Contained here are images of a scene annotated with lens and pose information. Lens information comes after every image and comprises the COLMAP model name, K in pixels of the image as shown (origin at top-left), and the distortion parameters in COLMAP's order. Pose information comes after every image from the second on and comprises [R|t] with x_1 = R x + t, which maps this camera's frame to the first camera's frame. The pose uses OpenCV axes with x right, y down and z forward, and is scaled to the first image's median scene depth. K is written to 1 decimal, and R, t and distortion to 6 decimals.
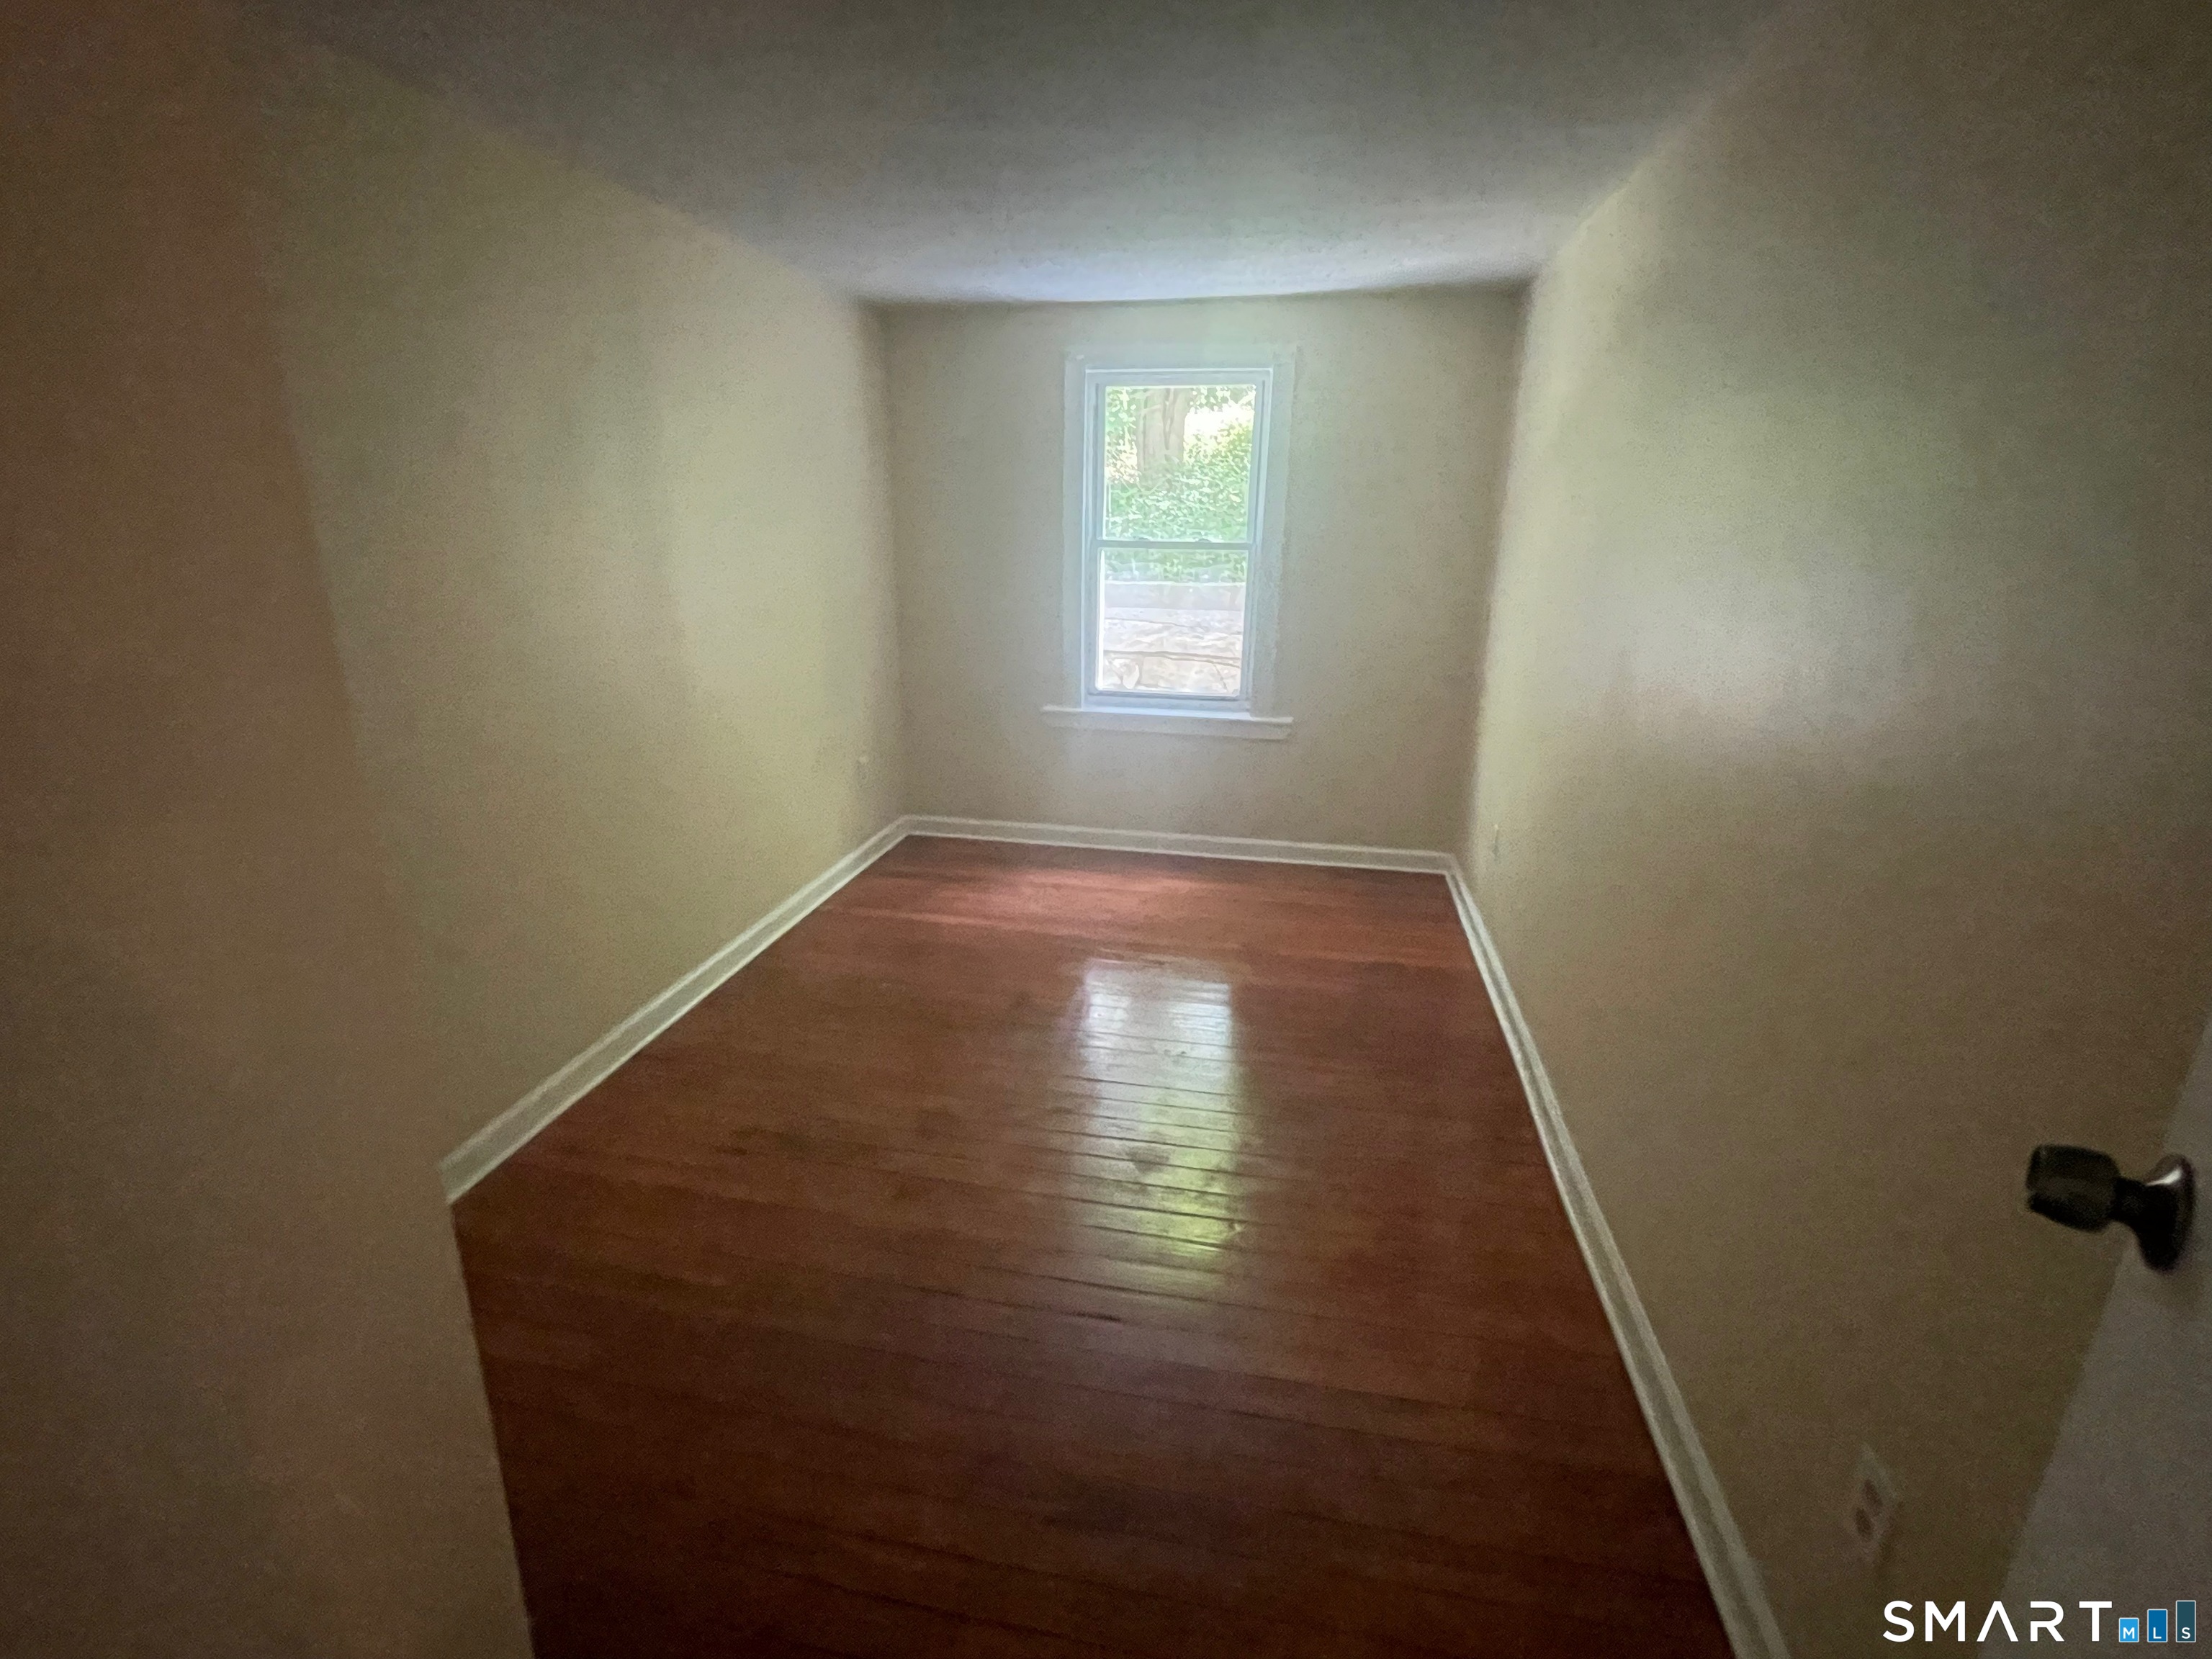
lens RADIAL K [[1022.0, 0, 1072.8], [0, 1022.0, 828.0], [0, 0, 1]] dist [-0.000382, -0.000045]
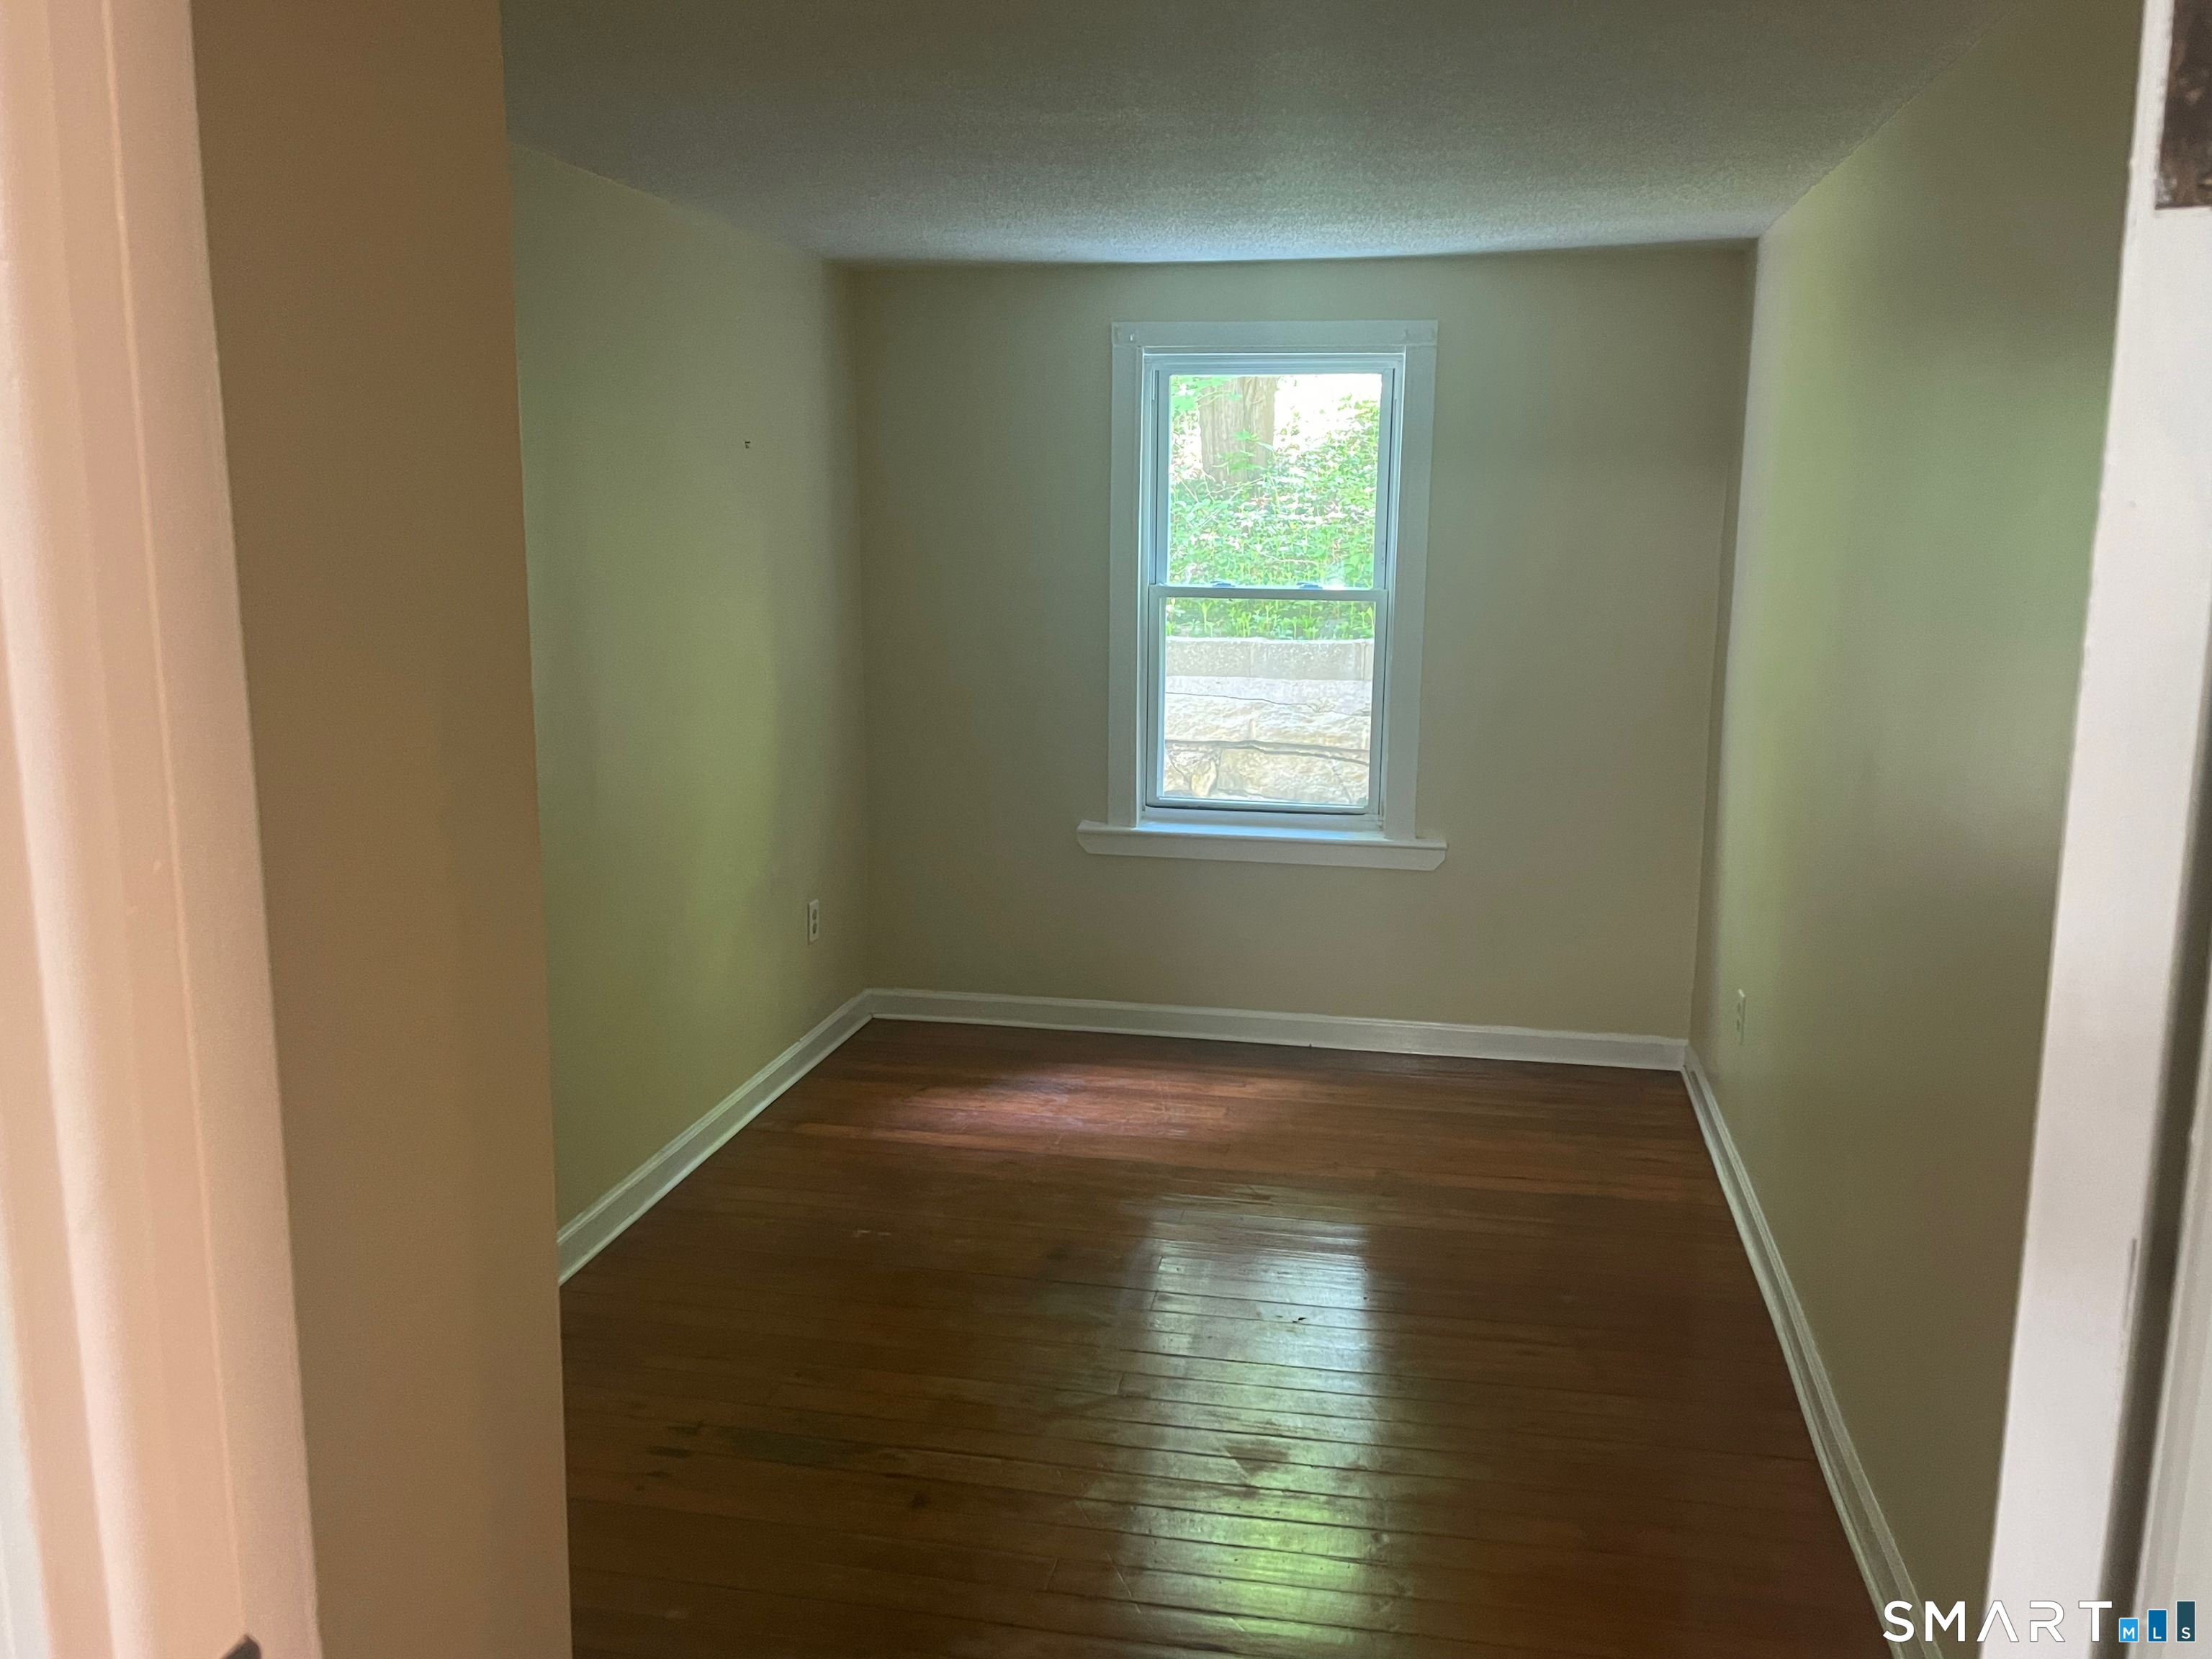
lens RADIAL K [[1820.0, 0, 1106.0], [0, 1820.0, 829.5], [0, 0, 1]] dist [0.009891, -0.000562]
pose [[0.999809, -0.004819, 0.018953, -0.036545], [0.006951, 0.993446, -0.114087, 0.023612], [-0.018279, 0.114197, 0.993290, -0.210631]]
